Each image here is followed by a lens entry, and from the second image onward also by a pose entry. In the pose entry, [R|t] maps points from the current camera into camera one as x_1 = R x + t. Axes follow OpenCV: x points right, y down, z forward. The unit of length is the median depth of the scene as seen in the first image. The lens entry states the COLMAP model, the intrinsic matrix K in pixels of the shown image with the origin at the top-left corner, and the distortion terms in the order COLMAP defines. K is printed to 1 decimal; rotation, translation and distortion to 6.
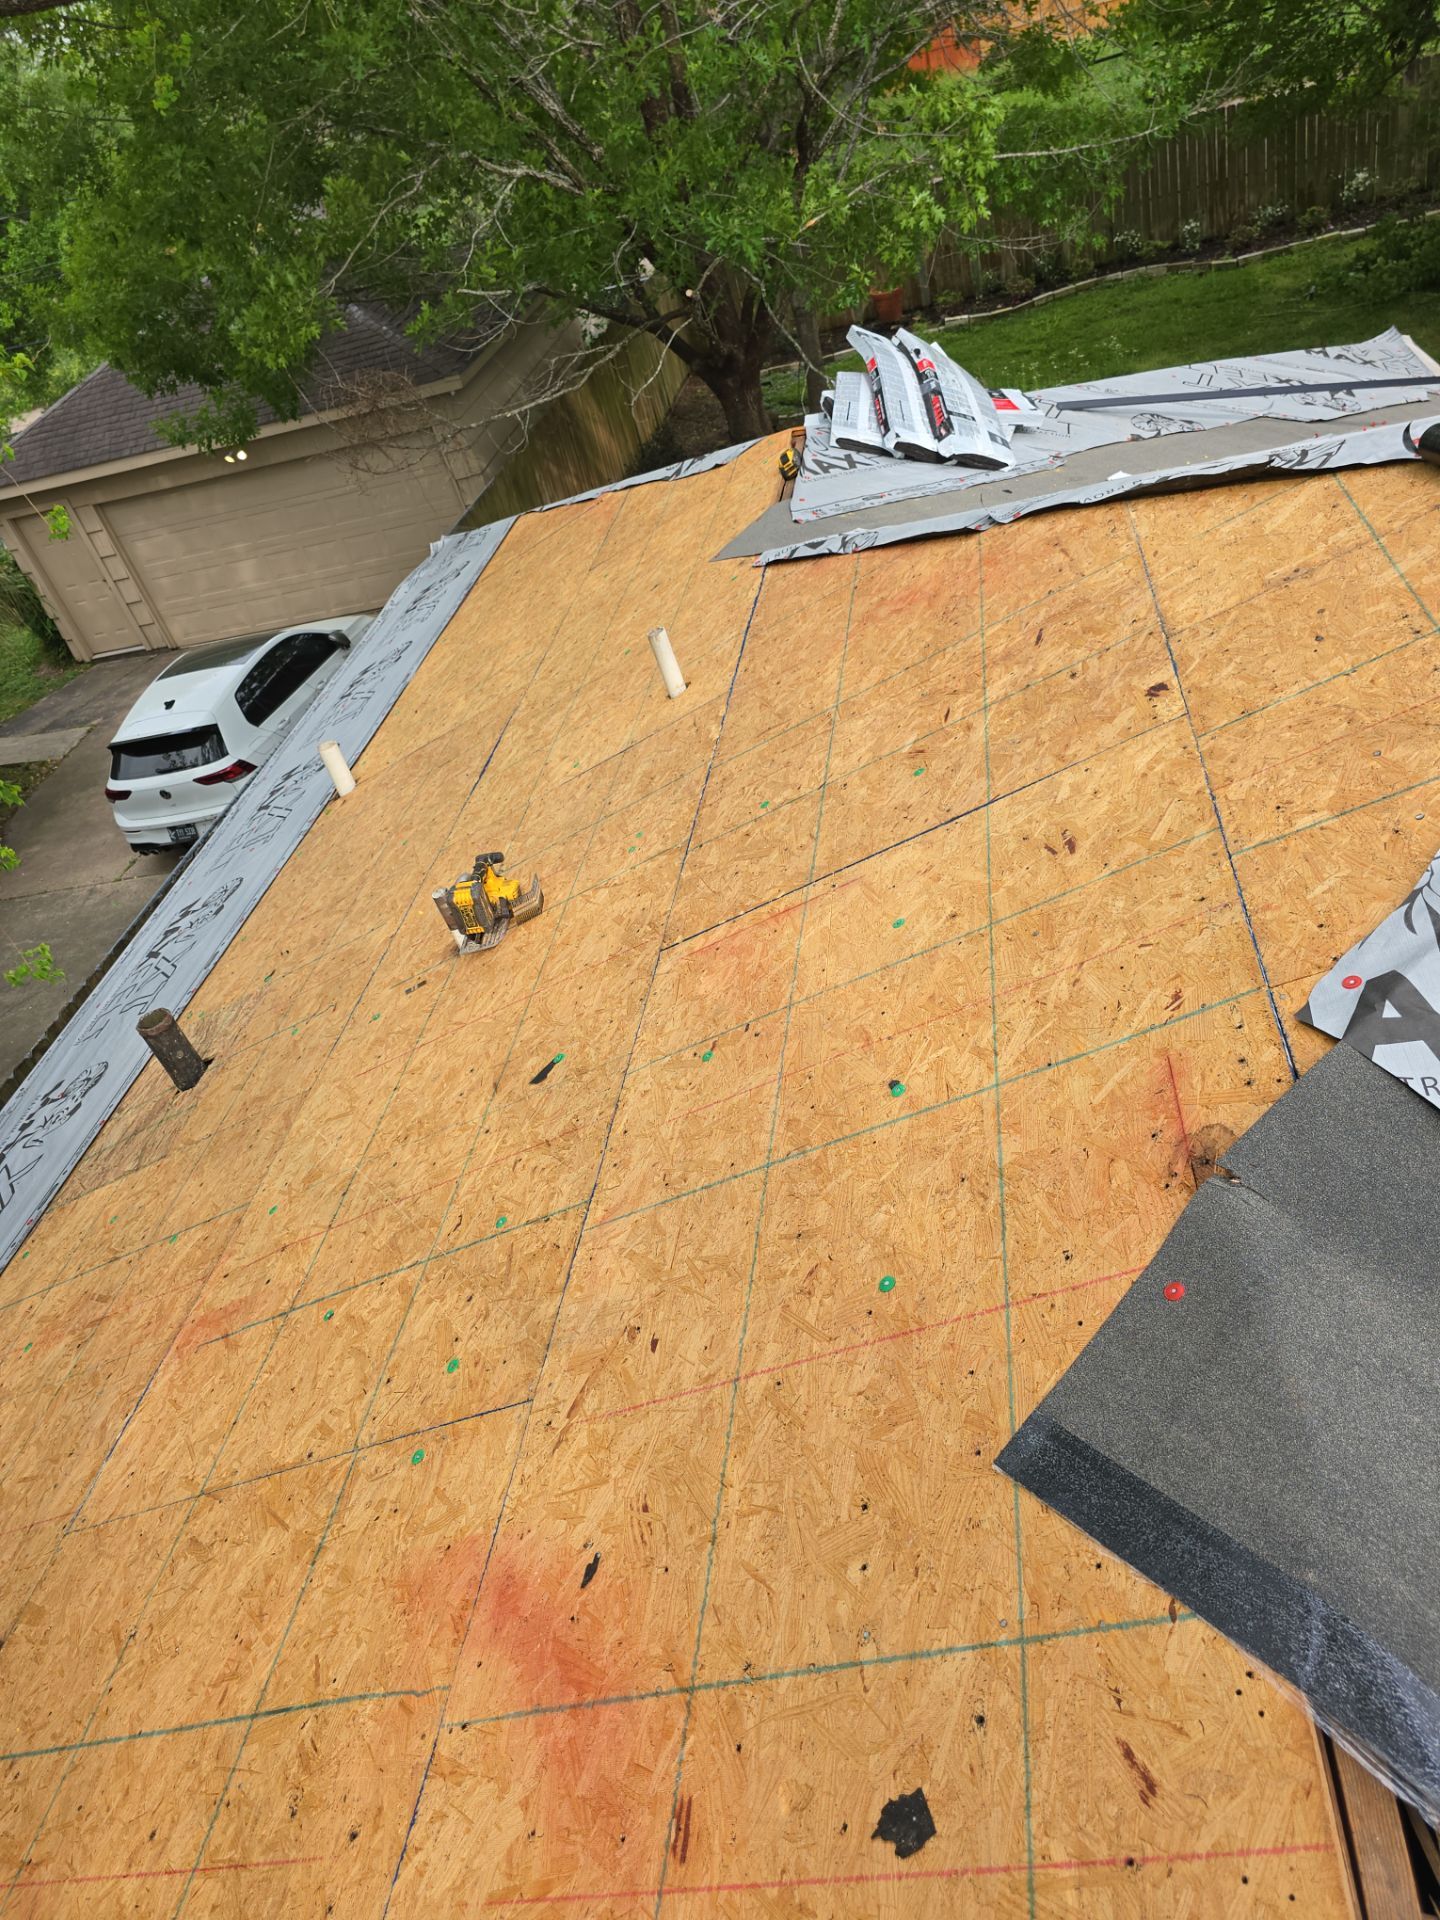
lens RADIAL K [[1306.1, 0, 720.0], [0, 1306.1, 960.0], [0, 0, 1]] dist [0.060034, -0.053786]
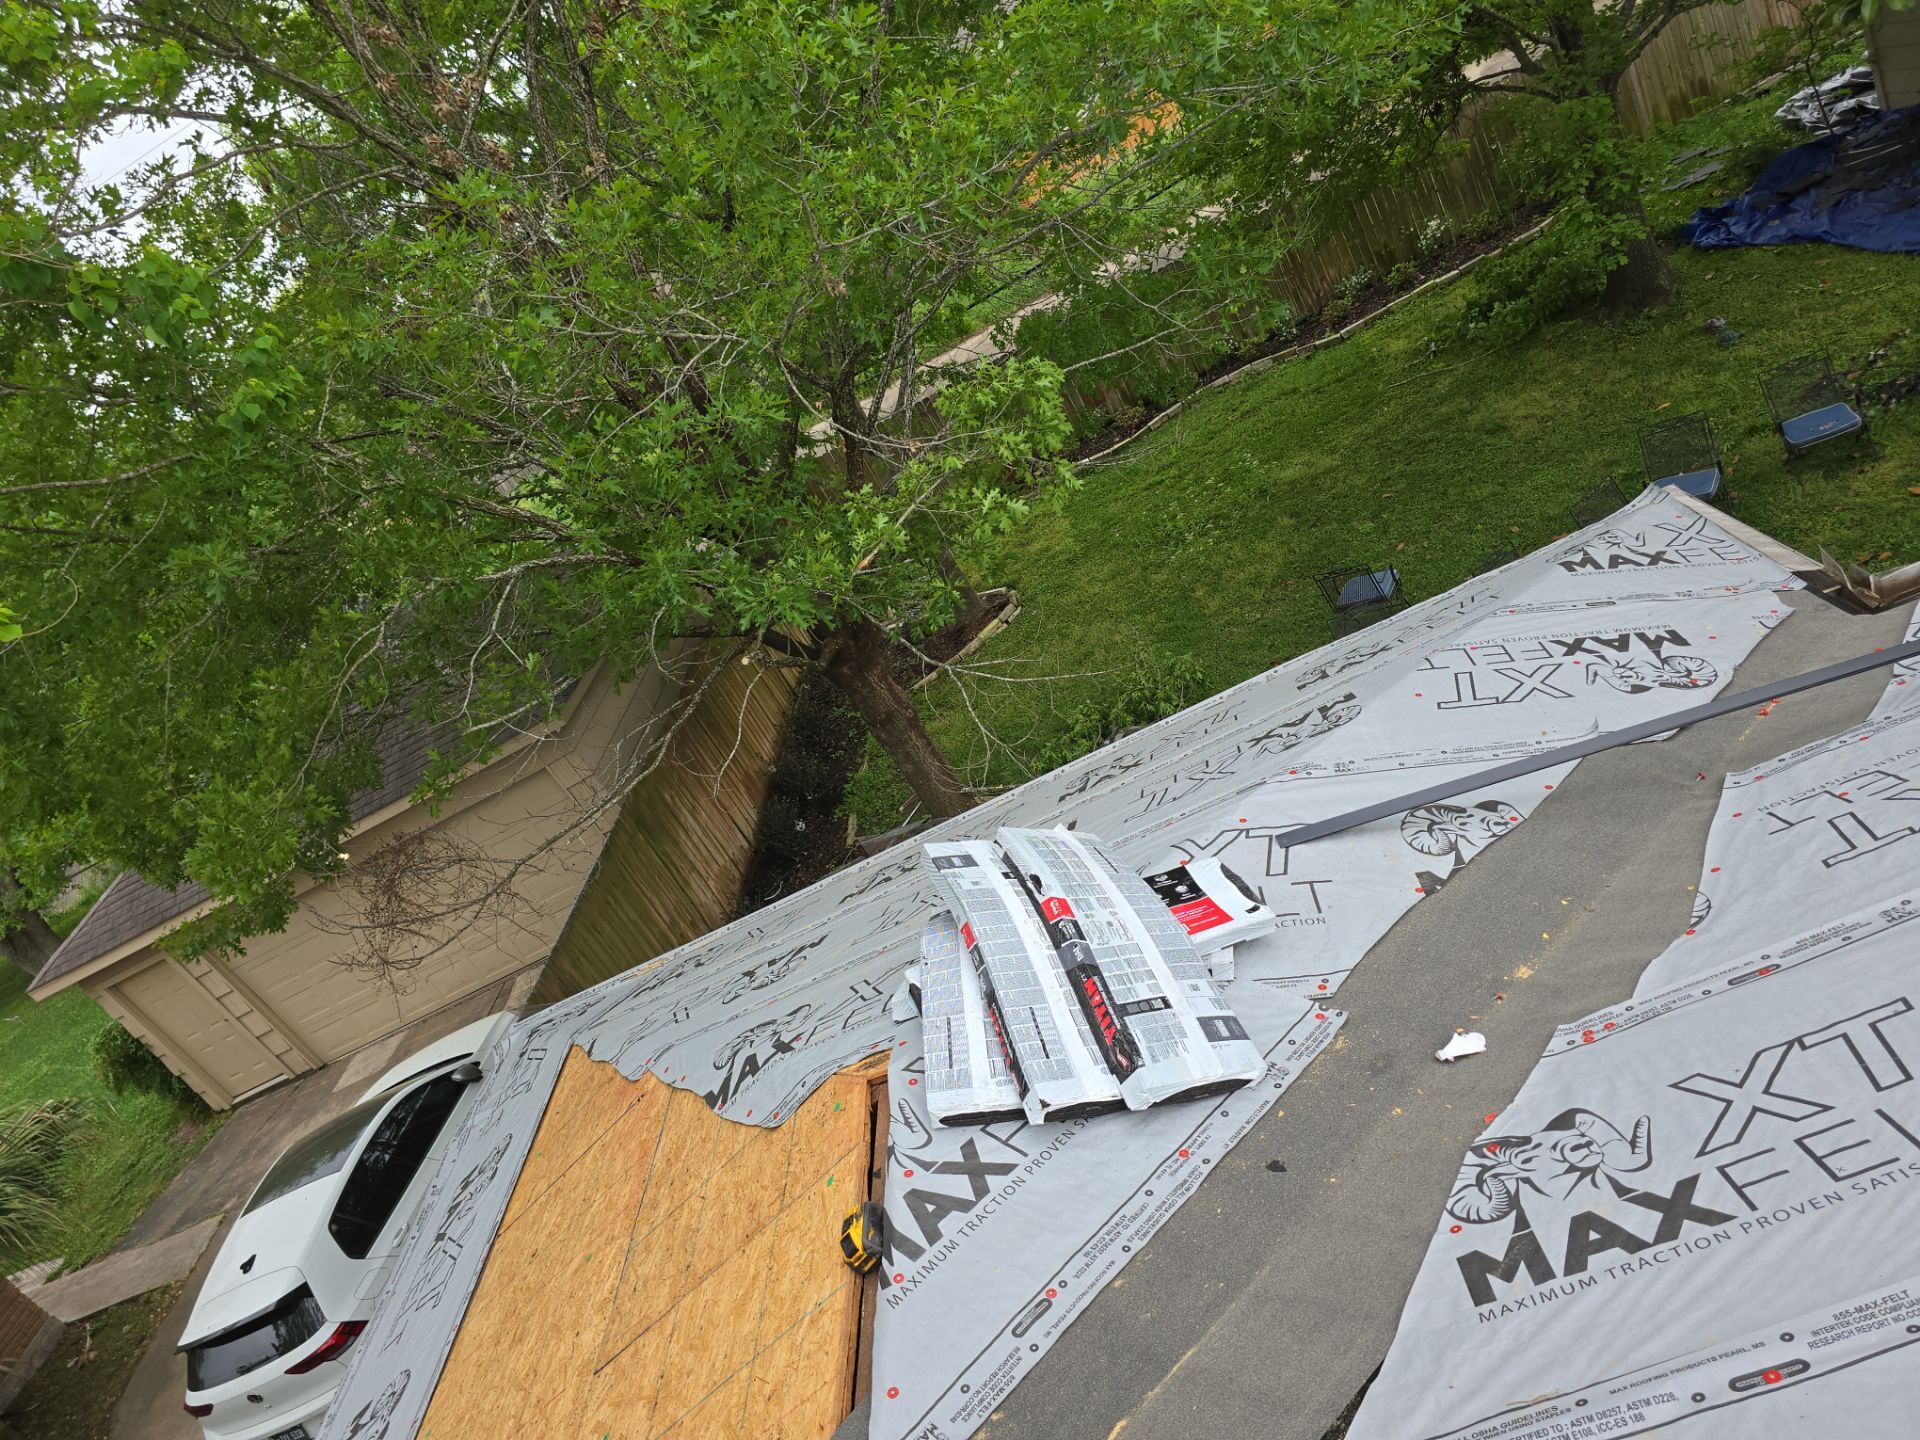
lens RADIAL K [[1318.2, 0, 960.0], [0, 1318.2, 720.0], [0, 0, 1]] dist [0.090800, -0.106578]
pose [[0.959967, -0.279893, 0.011070, 0.061663], [0.274175, 0.930796, -0.241756, -0.186871], [0.057362, 0.235113, 0.970274, 0.190231]]
